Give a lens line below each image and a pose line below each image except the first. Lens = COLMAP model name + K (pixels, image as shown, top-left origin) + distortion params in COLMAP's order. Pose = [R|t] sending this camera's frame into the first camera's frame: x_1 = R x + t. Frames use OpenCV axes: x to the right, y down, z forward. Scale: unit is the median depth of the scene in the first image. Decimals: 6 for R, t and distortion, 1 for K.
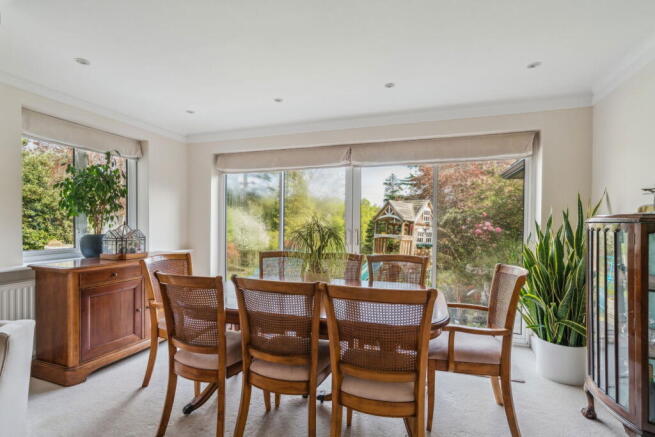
lens RADIAL K [[301.7, 0, 324.1], [0, 301.7, 225.3], [0, 0, 1]] dist [0.000957, 0.000506]
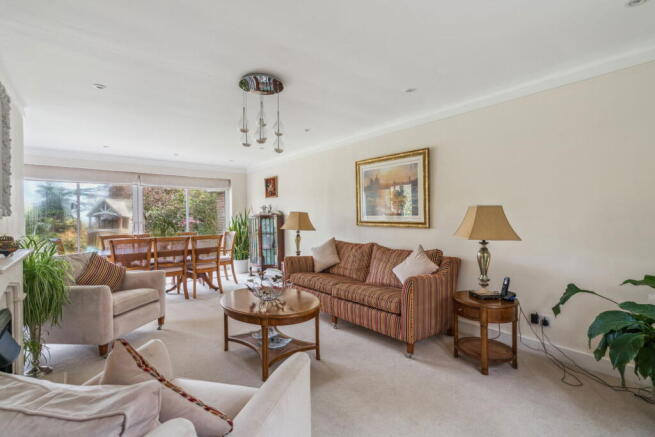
lens RADIAL K [[311.9, 0, 327.5], [0, 311.9, 218.5], [0, 0, 1]] dist [-0.000171, 0.000997]
pose [[0.527150, -0.015748, 0.849626, -1.017081], [0.020492, 0.999773, 0.005817, 0.002852], [-0.849525, 0.014344, 0.527353, -0.989545]]
